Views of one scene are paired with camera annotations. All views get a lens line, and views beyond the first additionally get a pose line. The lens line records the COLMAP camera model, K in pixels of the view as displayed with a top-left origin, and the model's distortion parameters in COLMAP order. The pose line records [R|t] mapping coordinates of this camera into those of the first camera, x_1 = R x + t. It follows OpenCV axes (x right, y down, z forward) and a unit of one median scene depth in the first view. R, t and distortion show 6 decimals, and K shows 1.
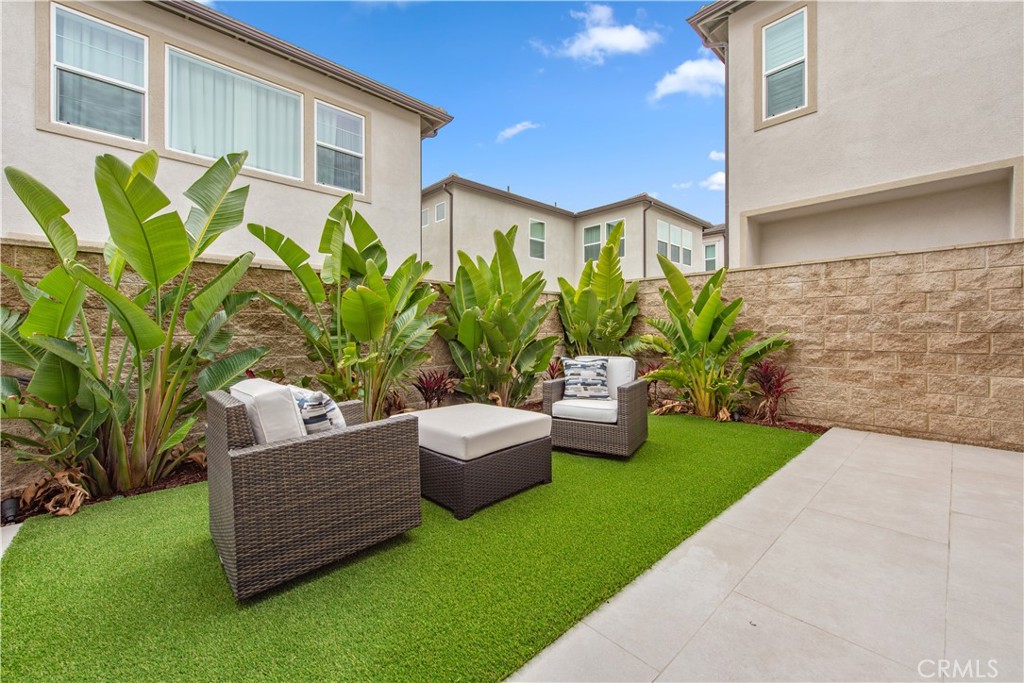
lens RADIAL K [[405.3, 0, 512.5], [0, 405.3, 336.7], [0, 0, 1]] dist [0.003102, 0.000175]
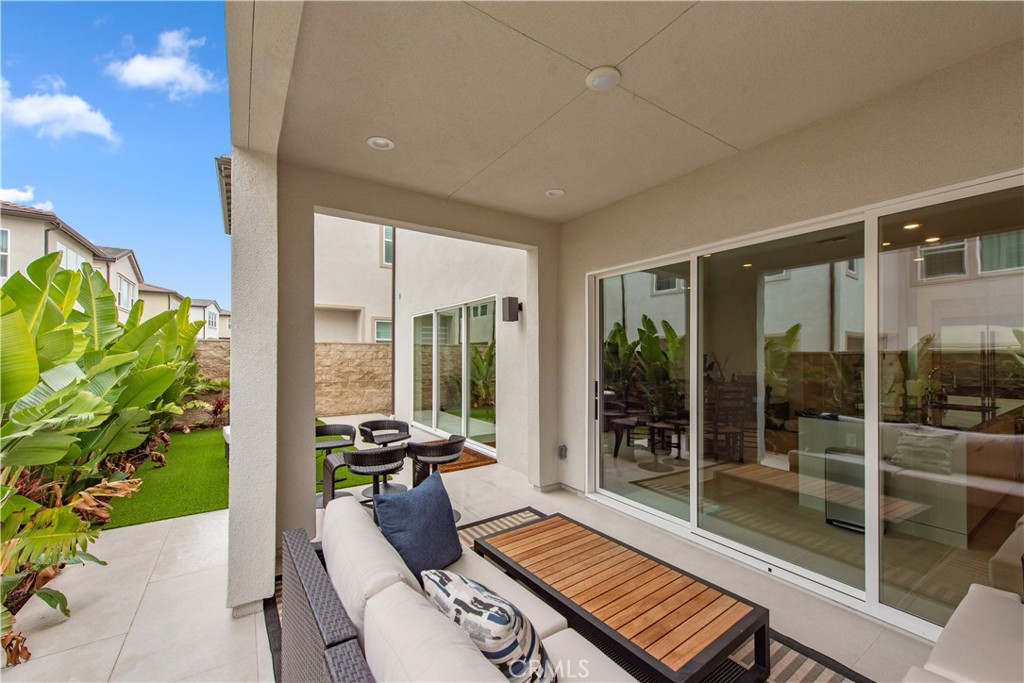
lens RADIAL K [[405.3, 0, 515.7], [0, 405.3, 349.2], [0, 0, 1]] dist [0.003102, 0.000175]
pose [[0.137096, 0.012304, 0.990481, -1.374925], [0.006495, 0.999890, -0.013320, -0.126582], [-0.990536, 0.008259, 0.137001, -0.407770]]
